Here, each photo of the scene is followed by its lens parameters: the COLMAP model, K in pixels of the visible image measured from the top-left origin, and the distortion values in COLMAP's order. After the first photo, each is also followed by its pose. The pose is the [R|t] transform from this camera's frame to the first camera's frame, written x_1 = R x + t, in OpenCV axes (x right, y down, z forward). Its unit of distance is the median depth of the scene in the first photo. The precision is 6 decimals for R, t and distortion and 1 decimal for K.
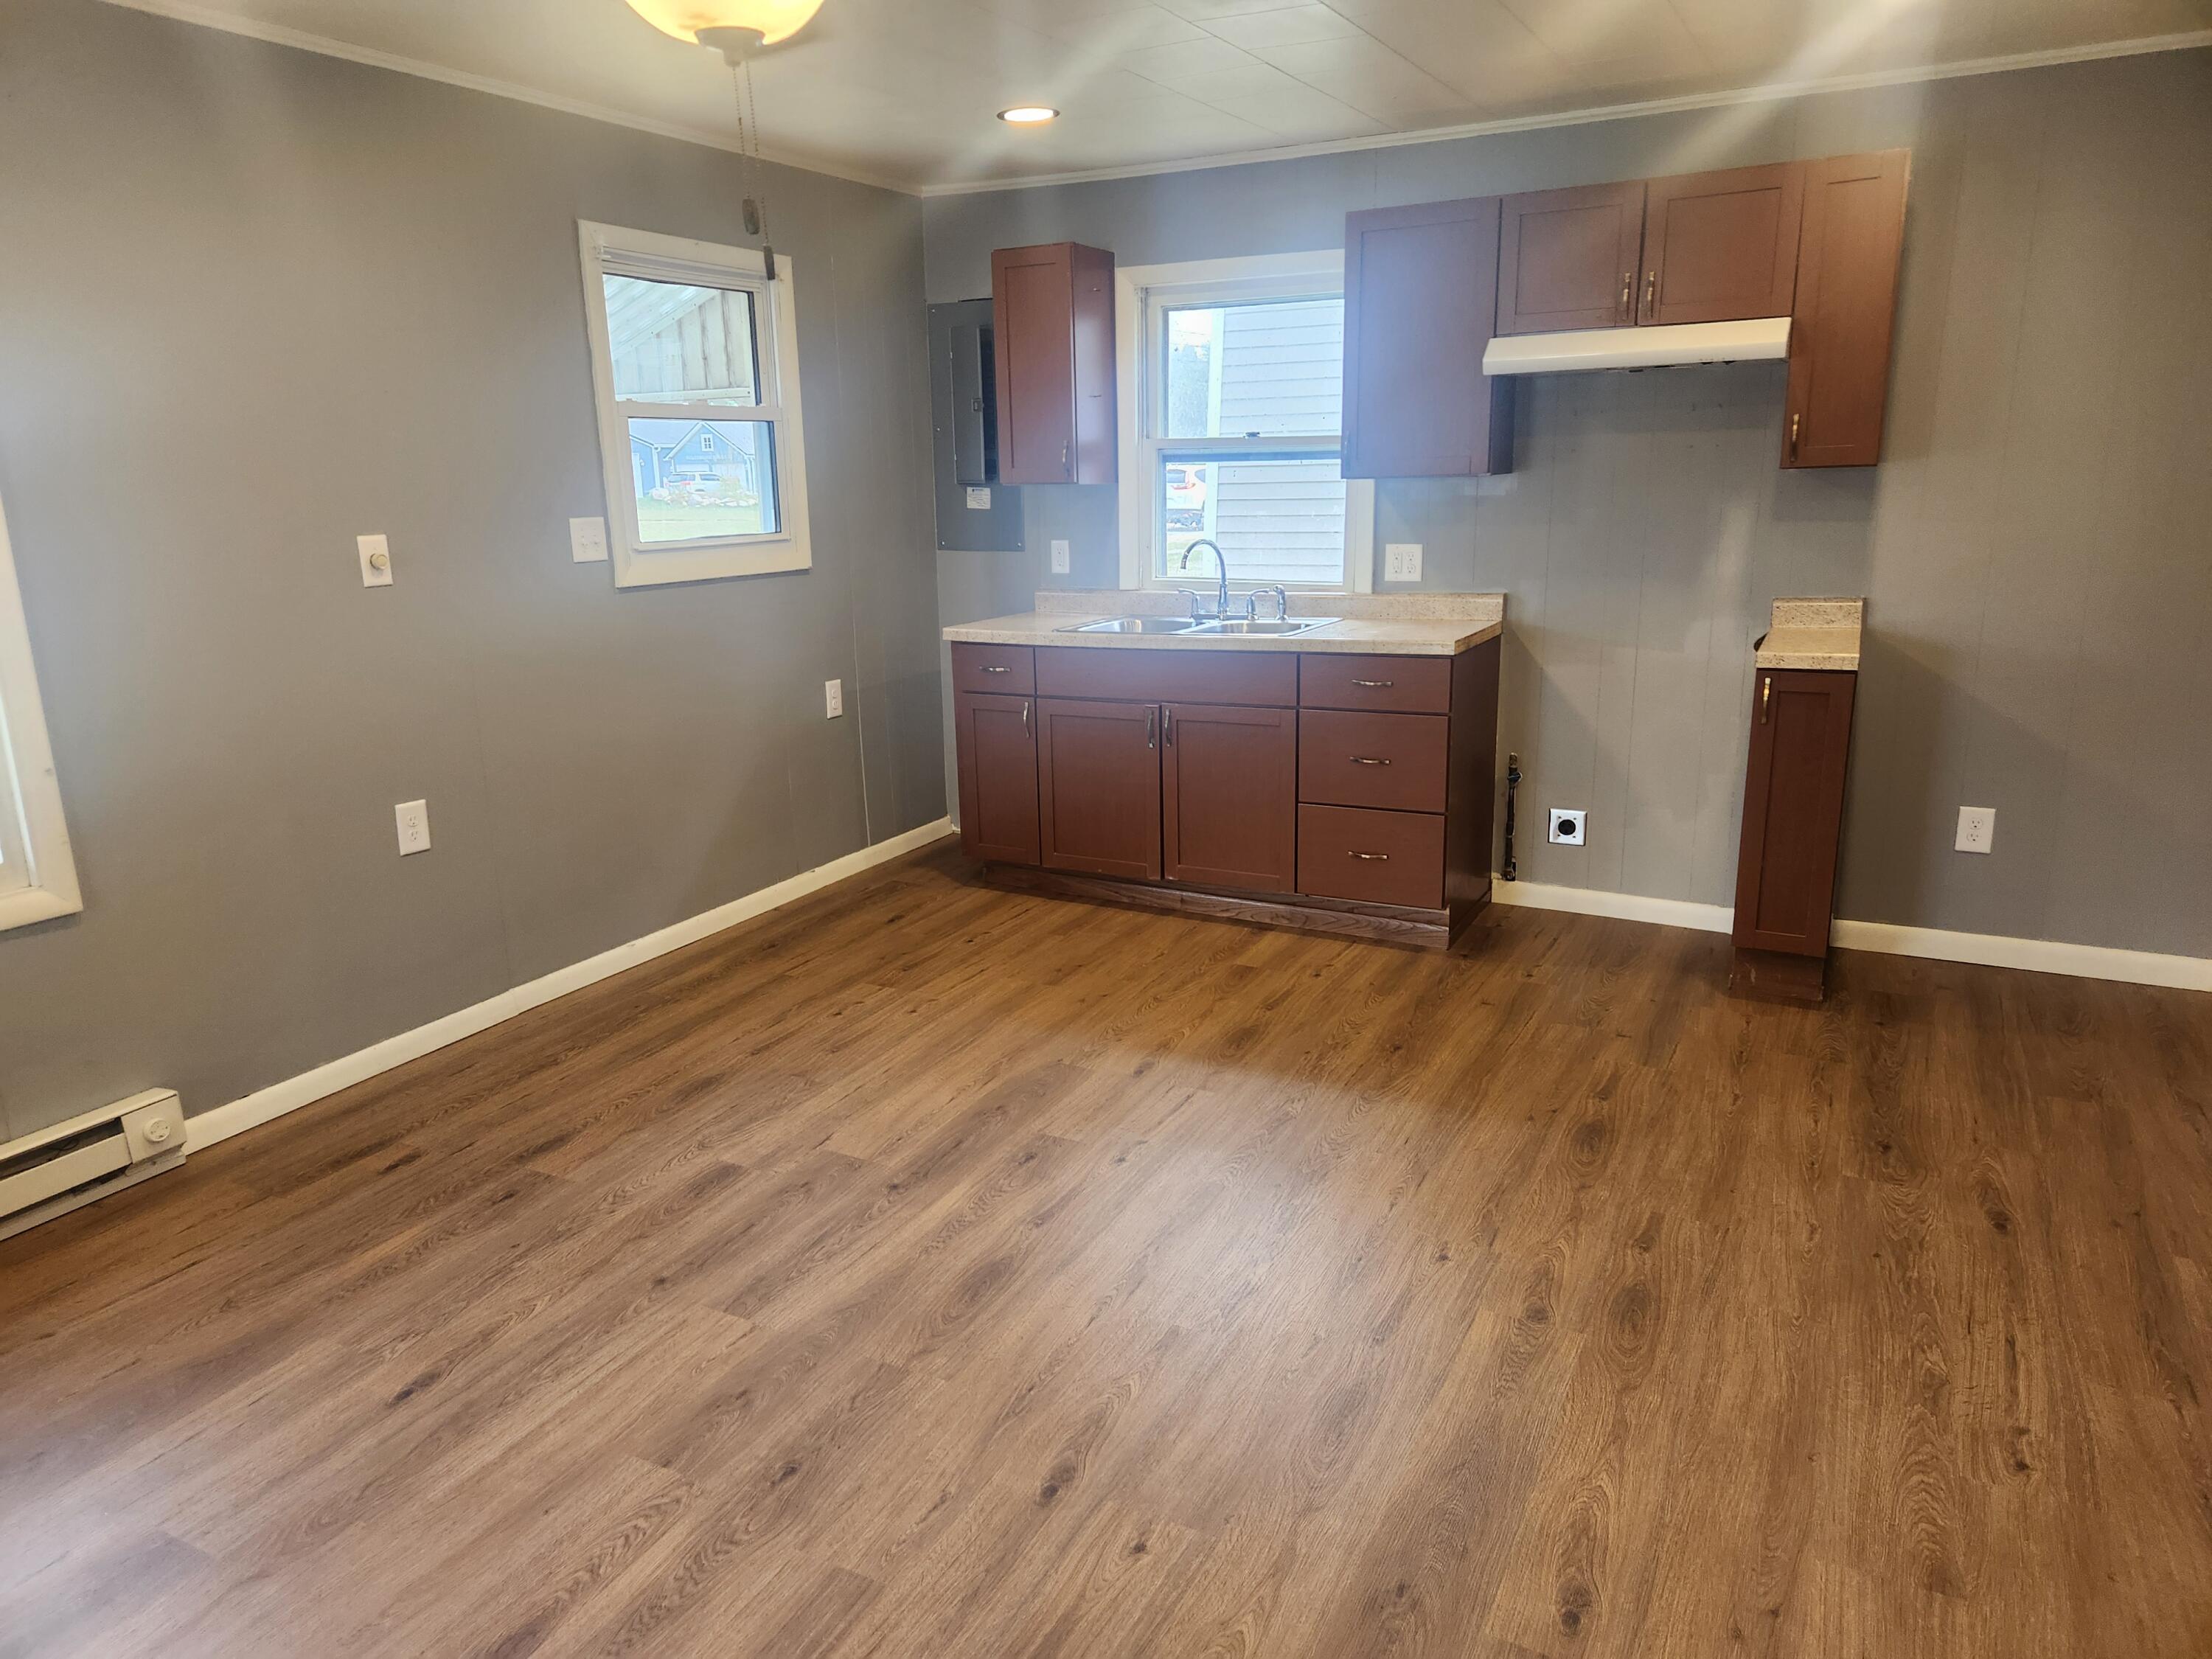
lens RADIAL K [[1472.1, 0, 1104.7], [0, 1472.1, 833.3], [0, 0, 1]] dist [0.058210, -0.040207]
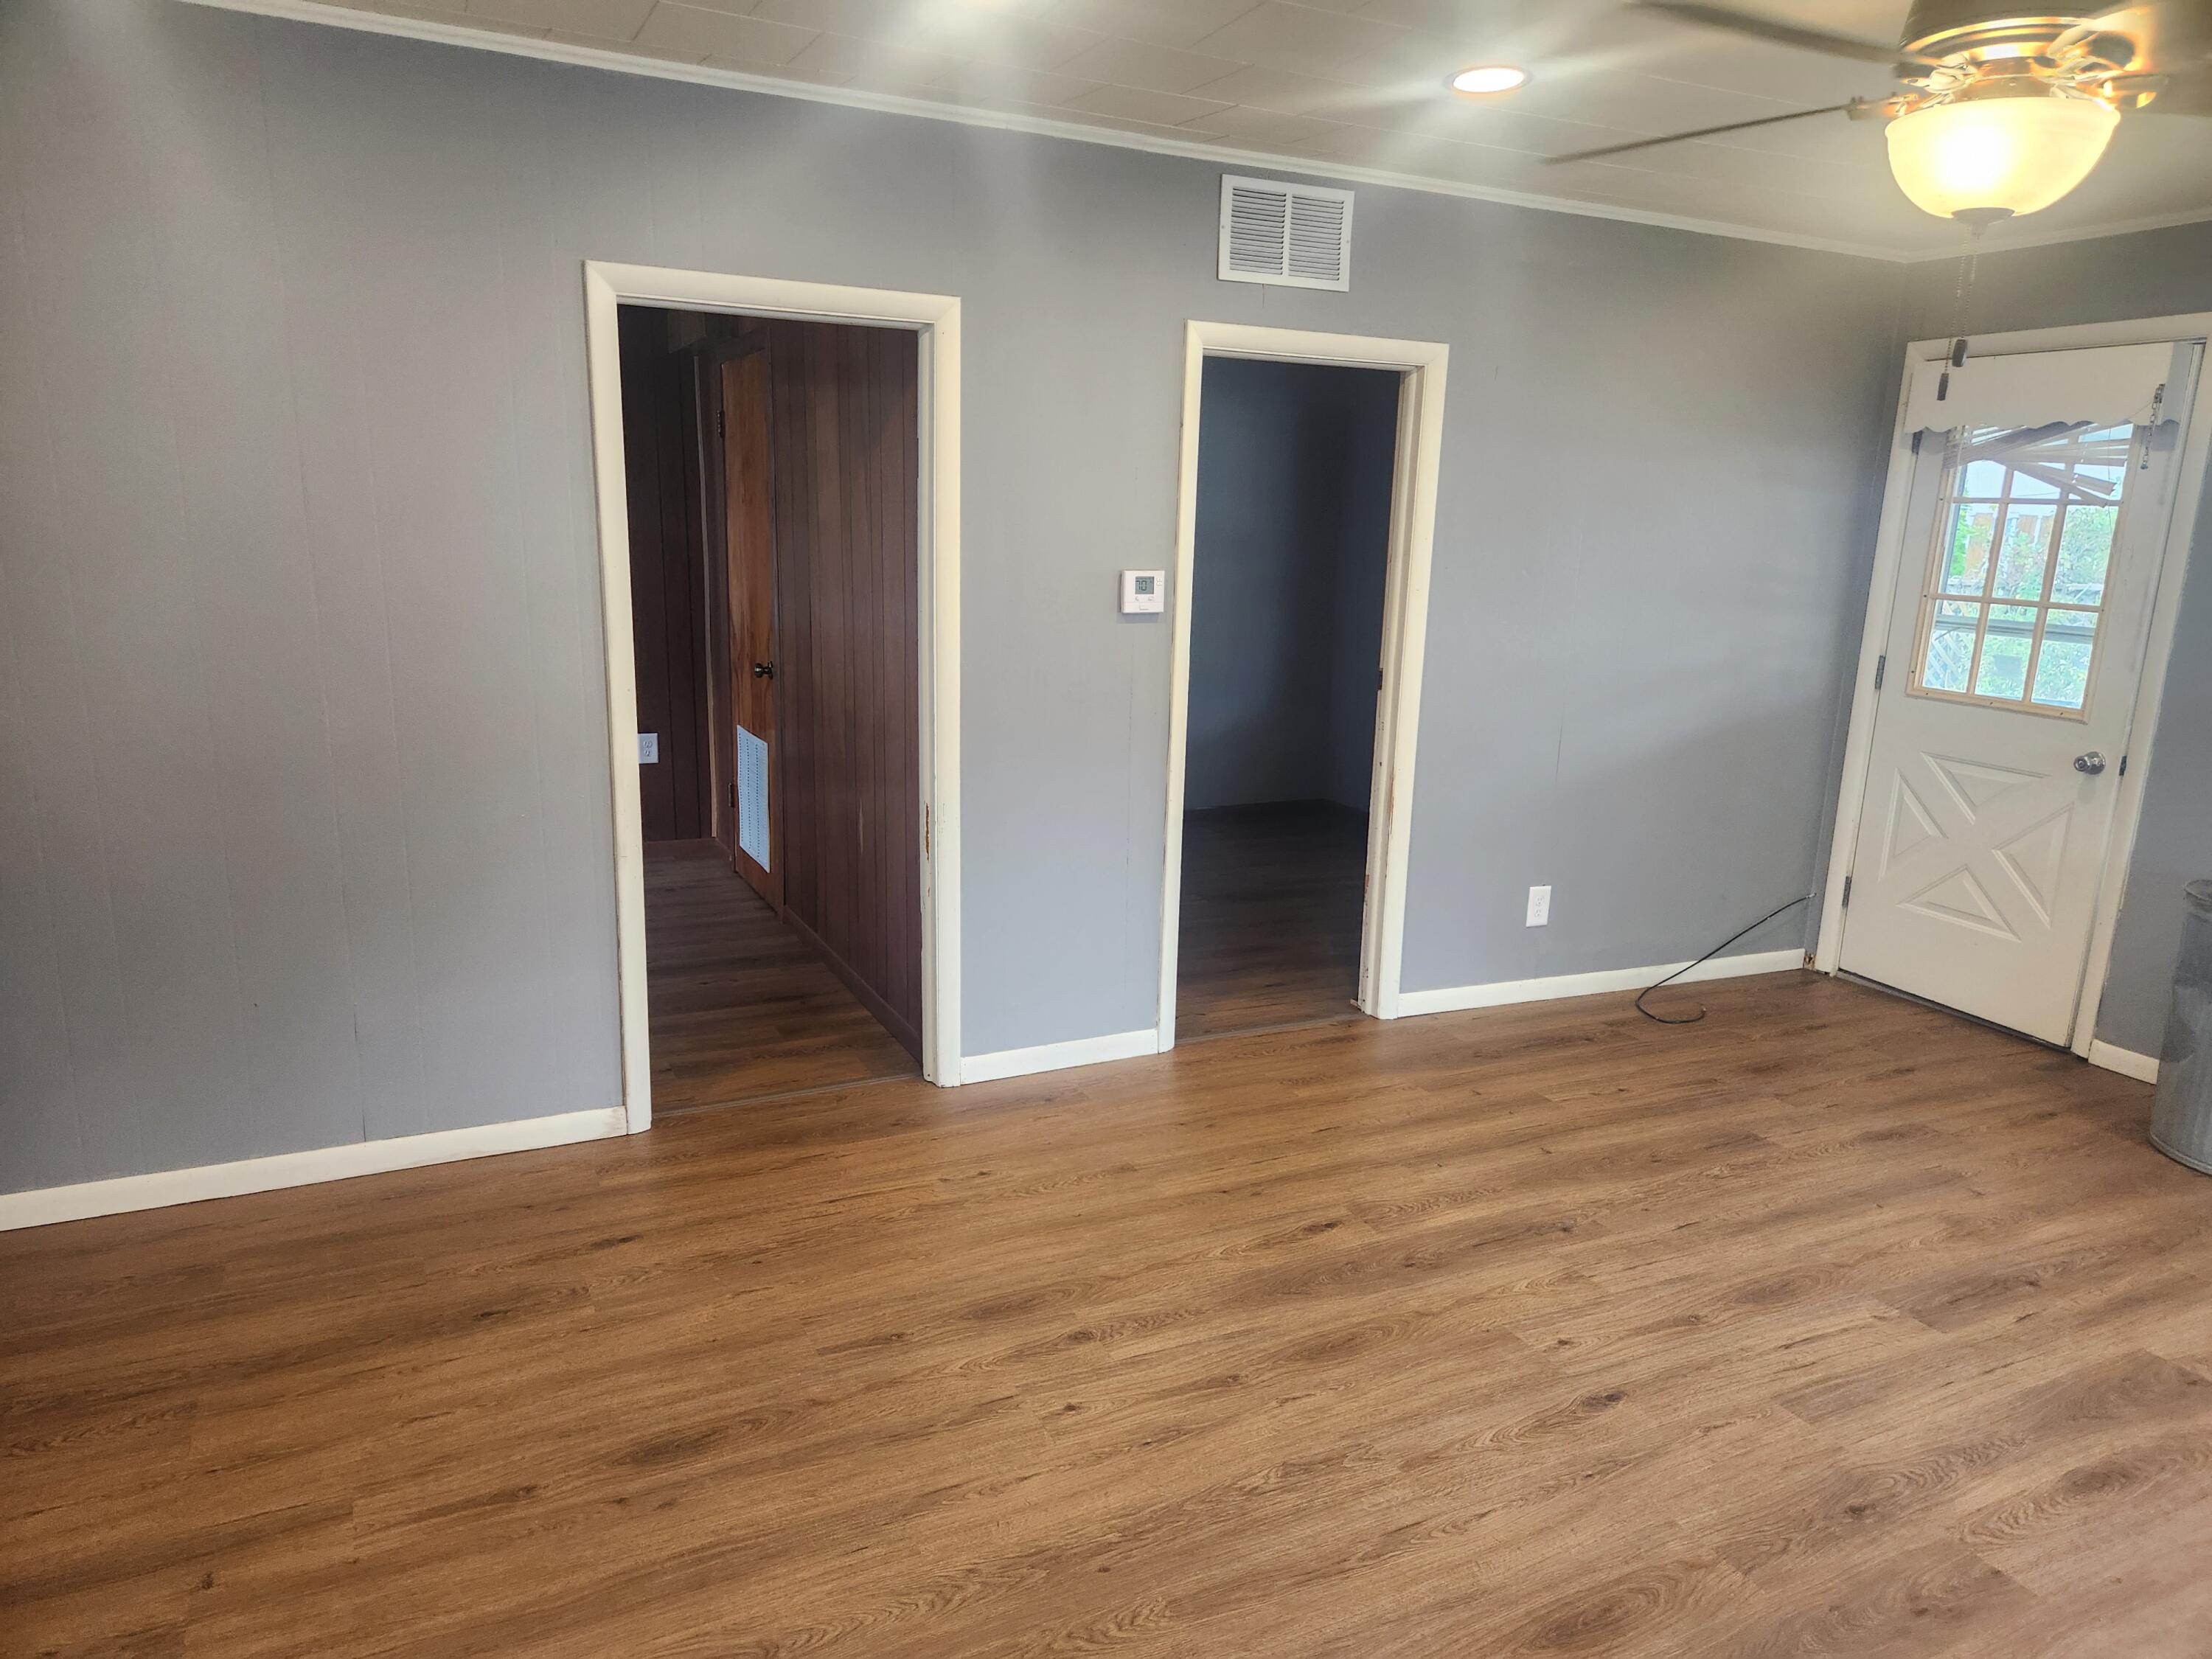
lens RADIAL K [[1472.1, 0, 1097.6], [0, 1472.1, 830.6], [0, 0, 1]] dist [0.058210, -0.040207]
pose [[-0.803996, -0.126075, 0.581115, -0.303342], [0.135334, 0.912822, 0.385280, -0.435178], [-0.579029, 0.388409, -0.716843, 1.701149]]
